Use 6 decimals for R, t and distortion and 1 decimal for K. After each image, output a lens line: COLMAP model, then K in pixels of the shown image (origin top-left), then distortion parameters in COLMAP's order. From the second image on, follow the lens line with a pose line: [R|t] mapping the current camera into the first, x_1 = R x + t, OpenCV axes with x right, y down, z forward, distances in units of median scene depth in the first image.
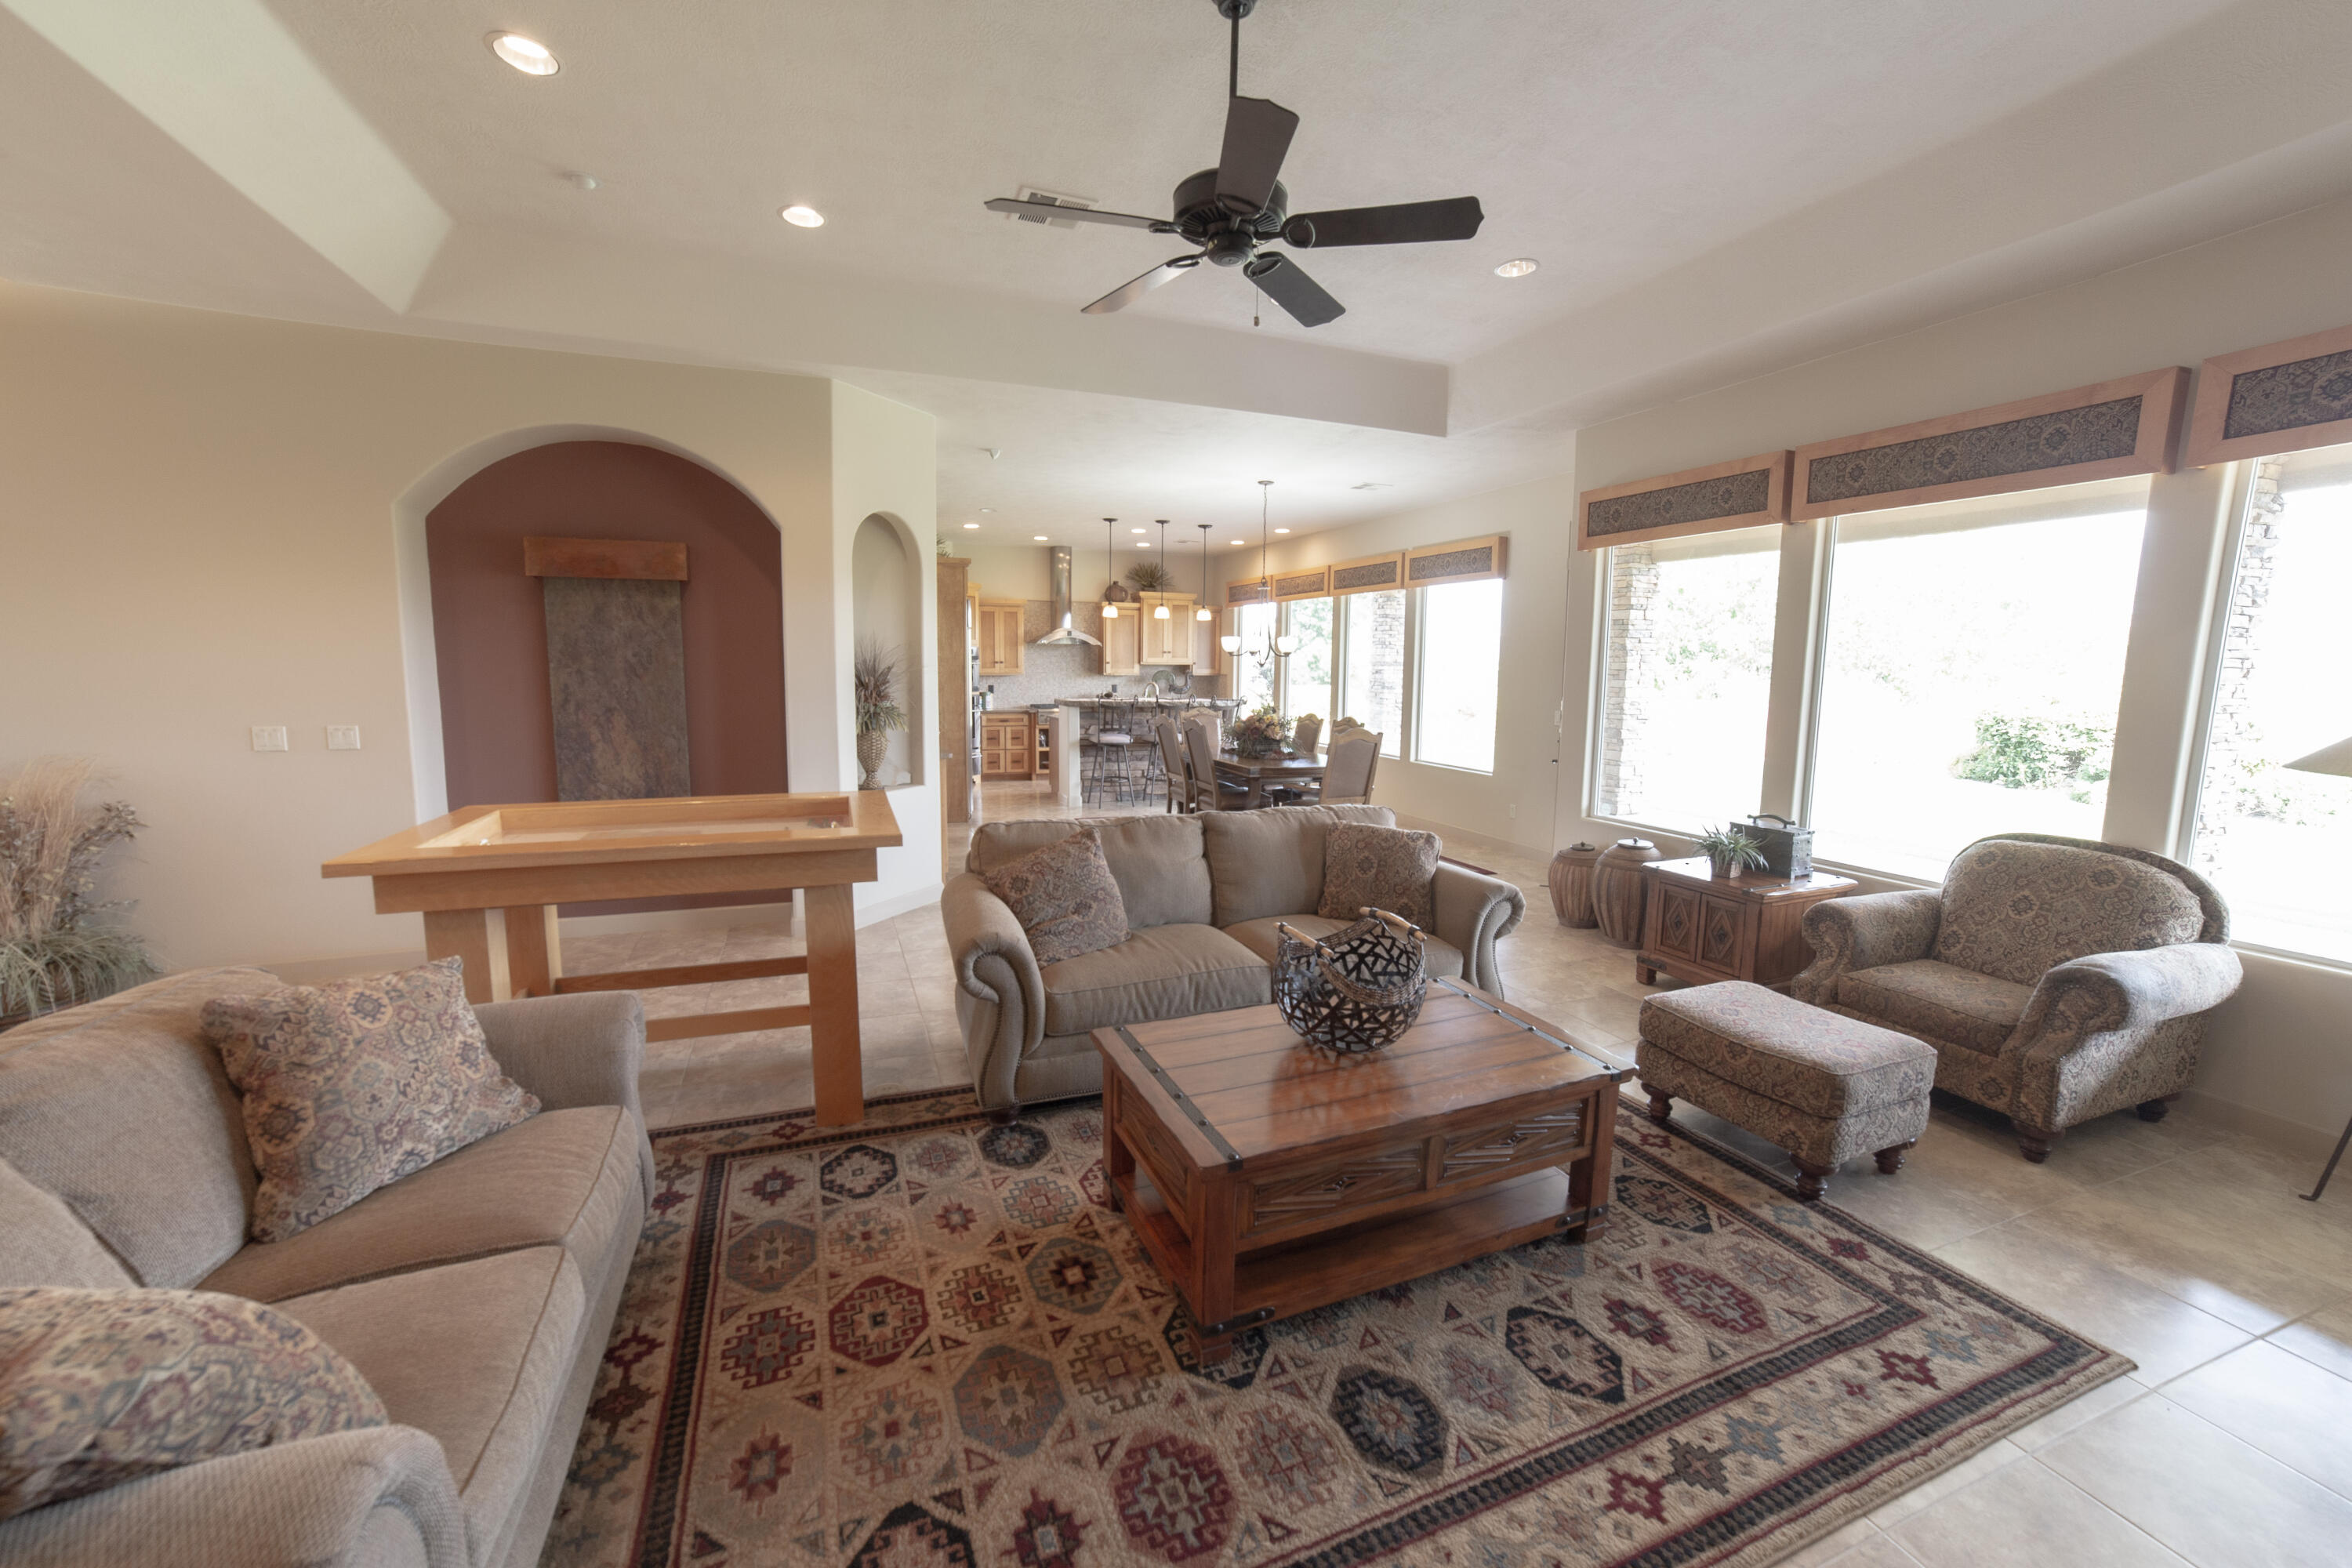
lens RADIAL K [[936.8, 0, 1188.8], [0, 936.8, 781.1], [0, 0, 1]] dist [-0.039909, 0.013198]
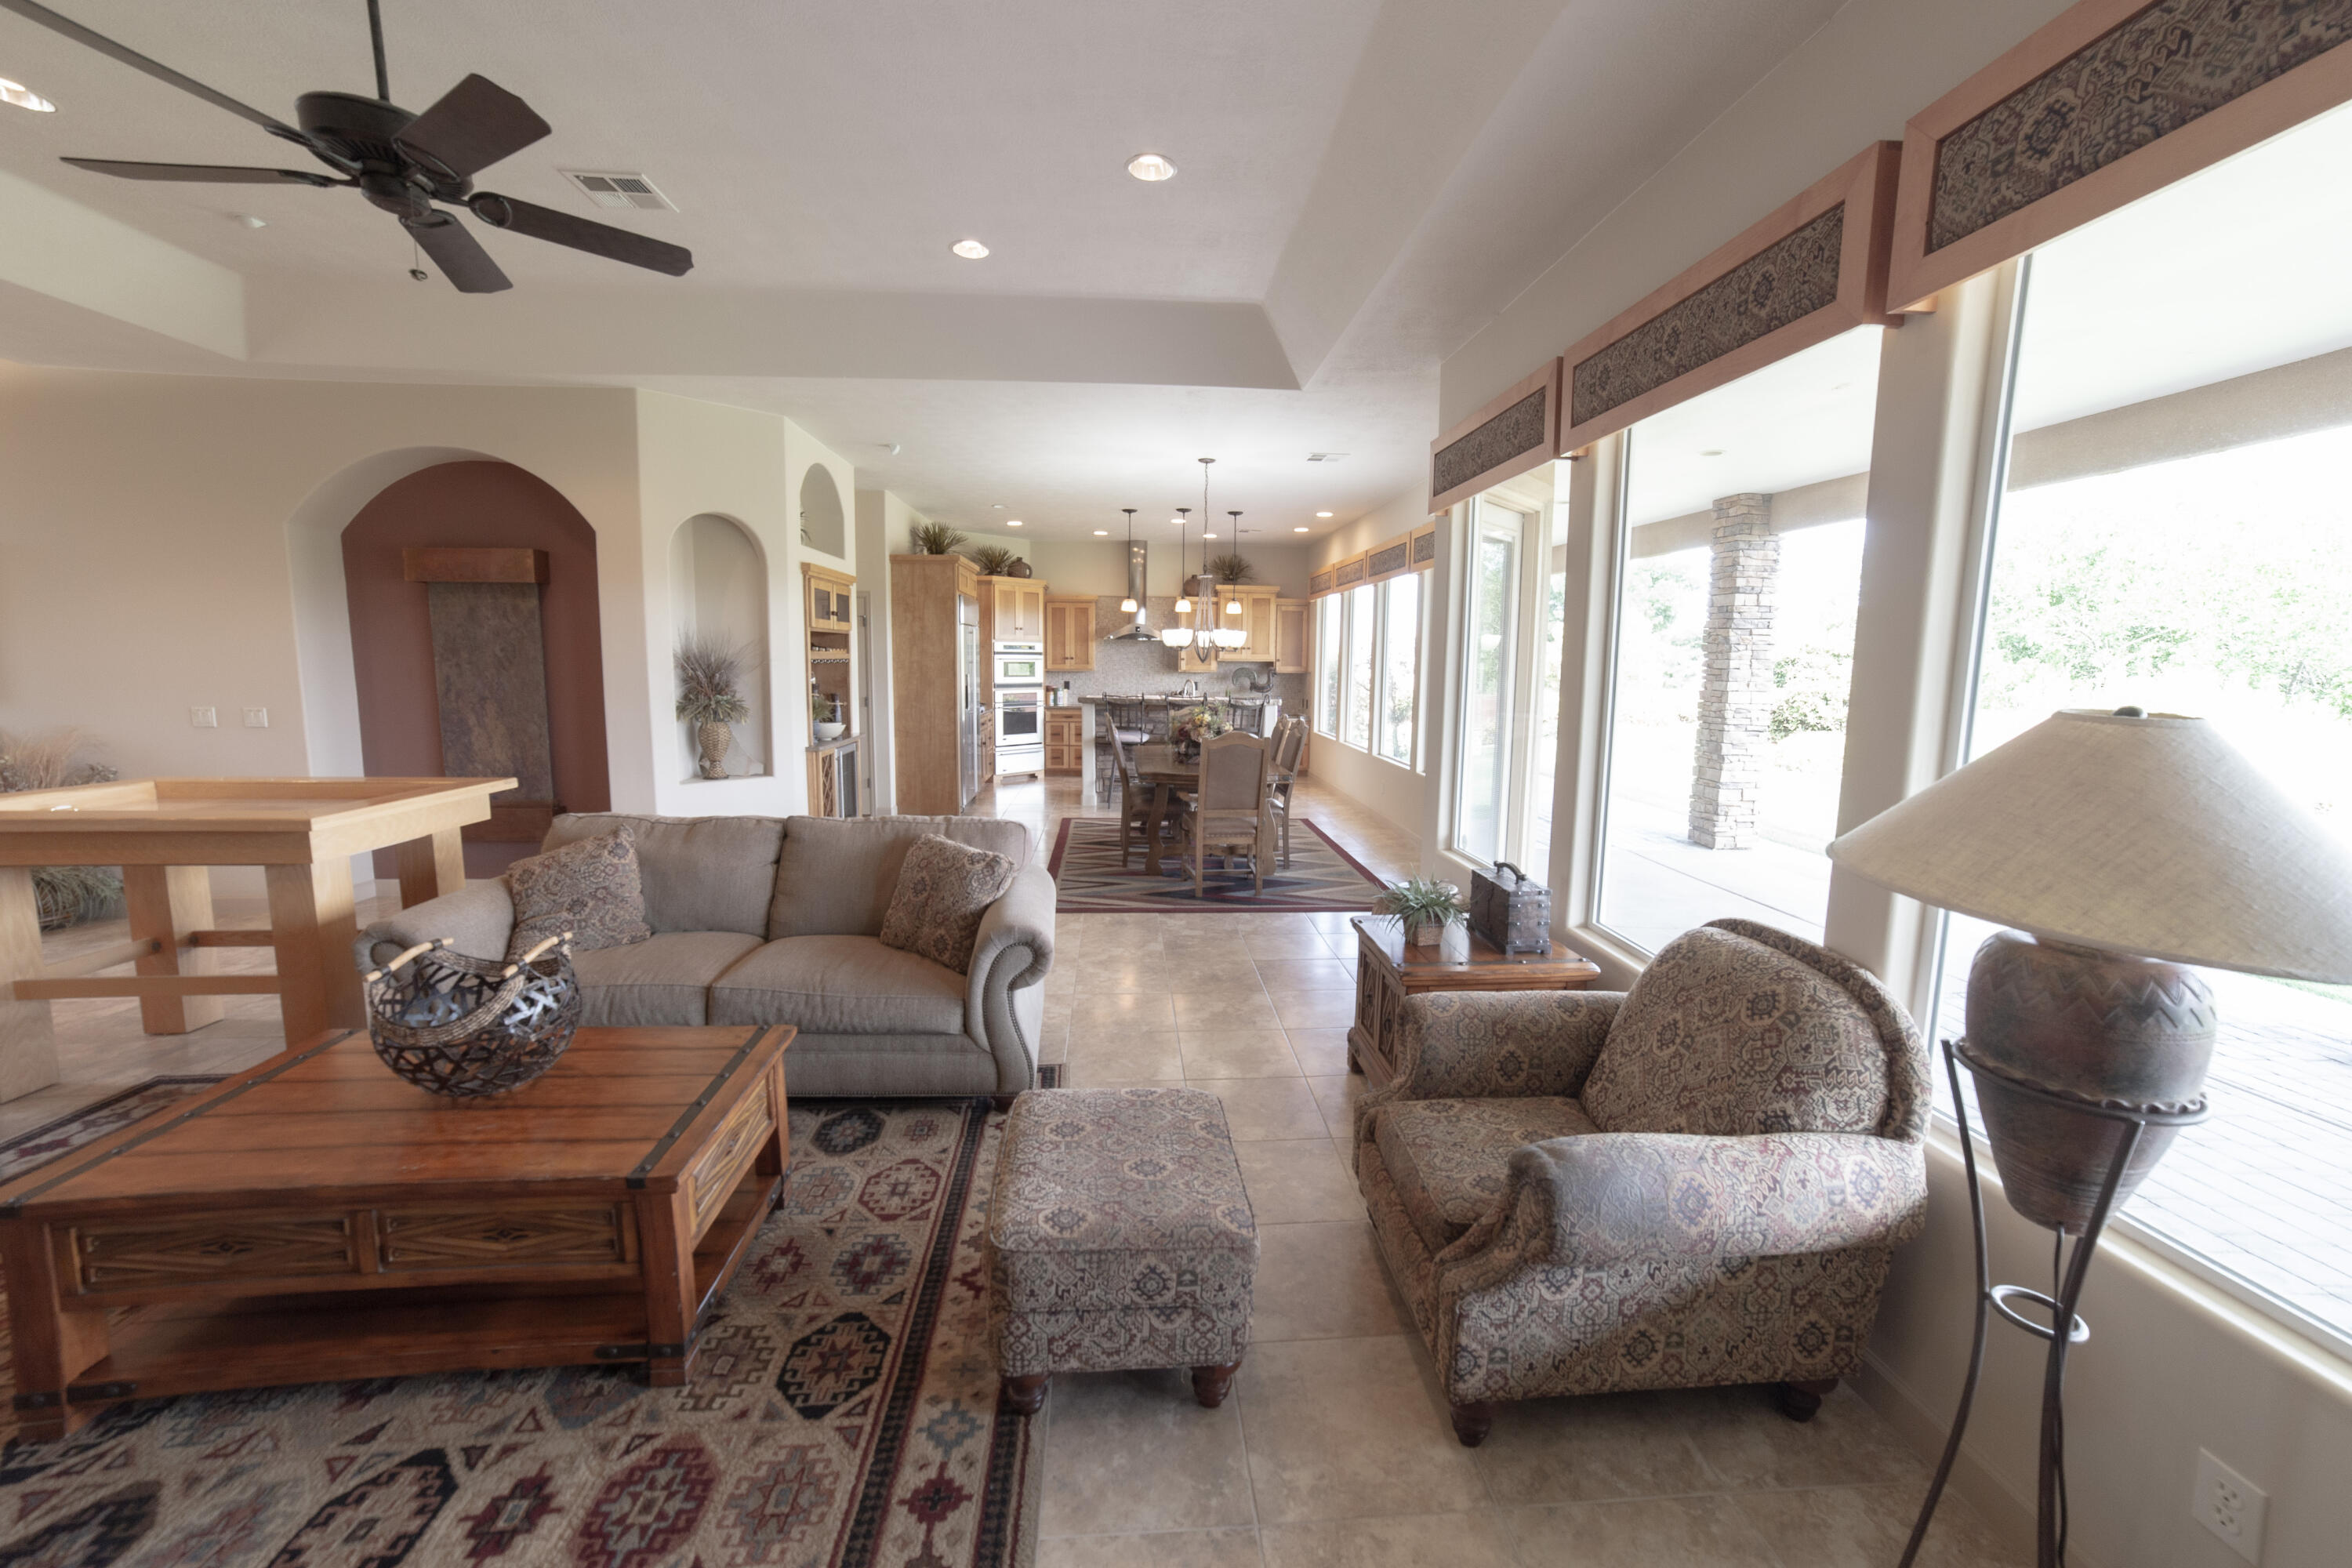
lens RADIAL K [[936.8, 0, 1182.8], [0, 936.8, 775.3], [0, 0, 1]] dist [-0.039909, 0.013198]
pose [[0.951397, 0.039195, -0.305463, 0.529229], [-0.040592, 0.999174, 0.001780, -0.020006], [0.305280, 0.010705, 0.952202, 0.192234]]
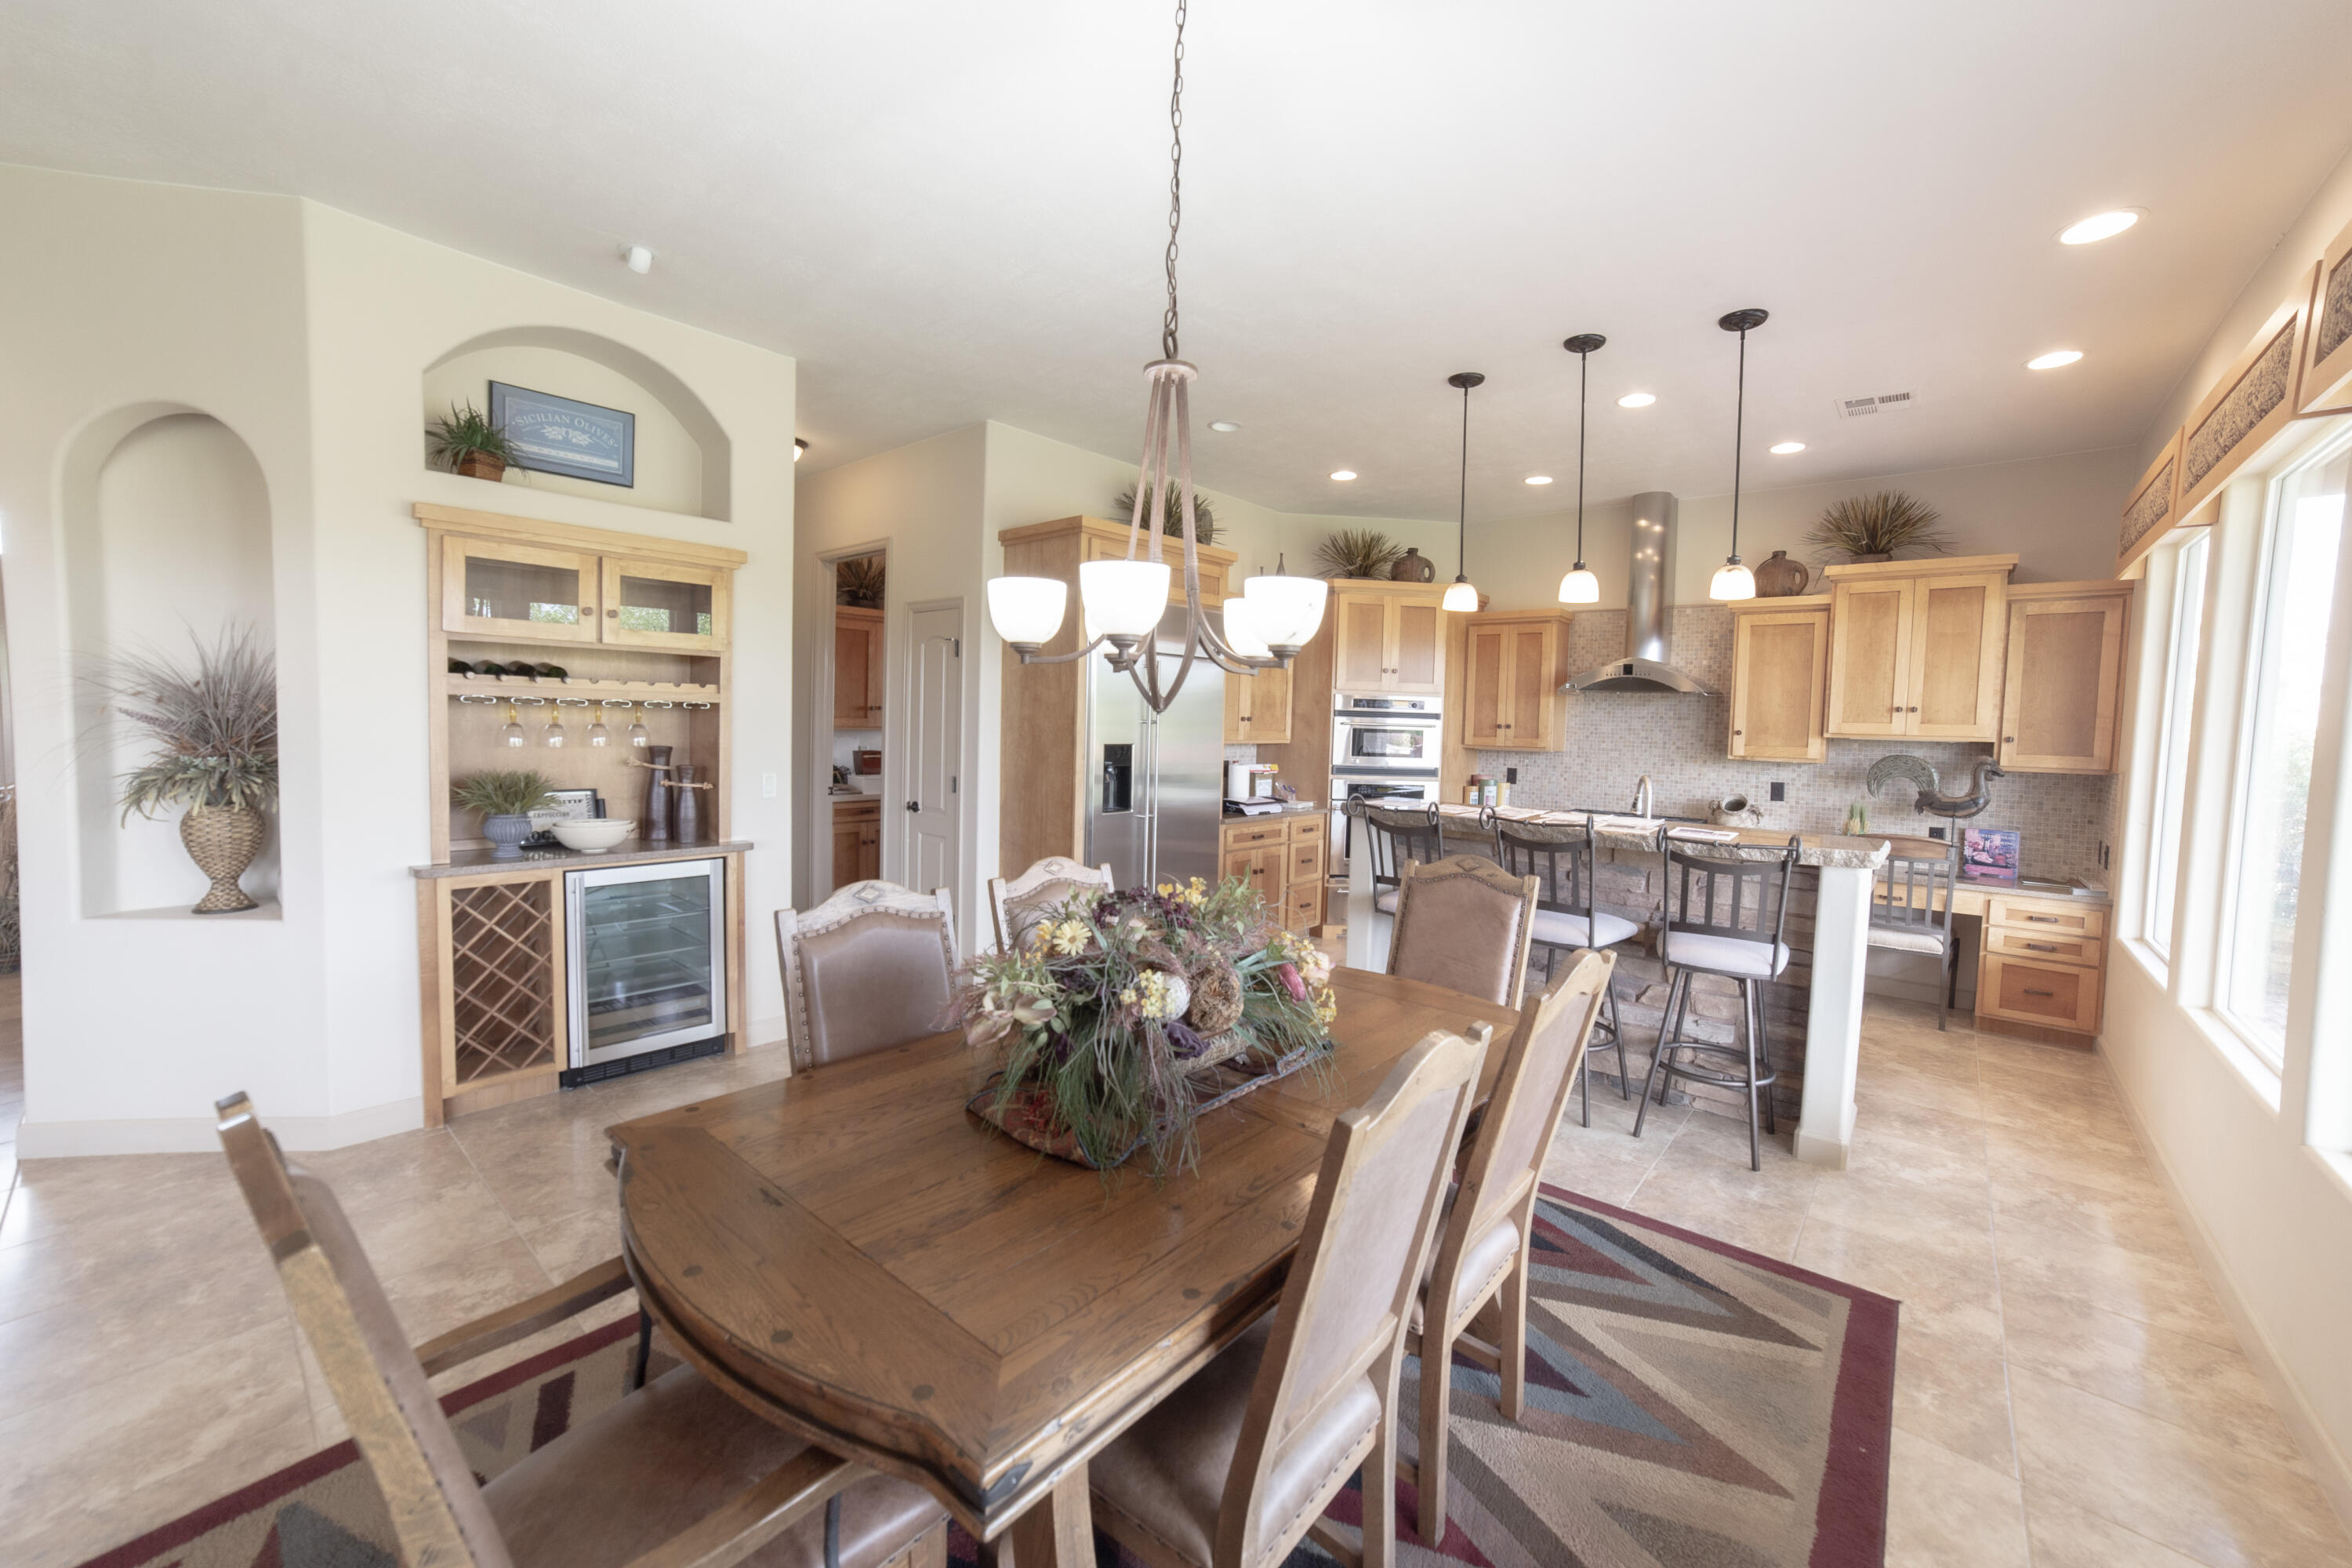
lens RADIAL K [[936.8, 0, 1191.5], [0, 936.8, 773.5], [0, 0, 1]] dist [-0.039909, 0.013198]
pose [[0.457098, 0.052962, -0.887838, 0.468777], [-0.135758, 0.990683, -0.010798, -0.163036], [0.878994, 0.125467, 0.460029, 1.394962]]
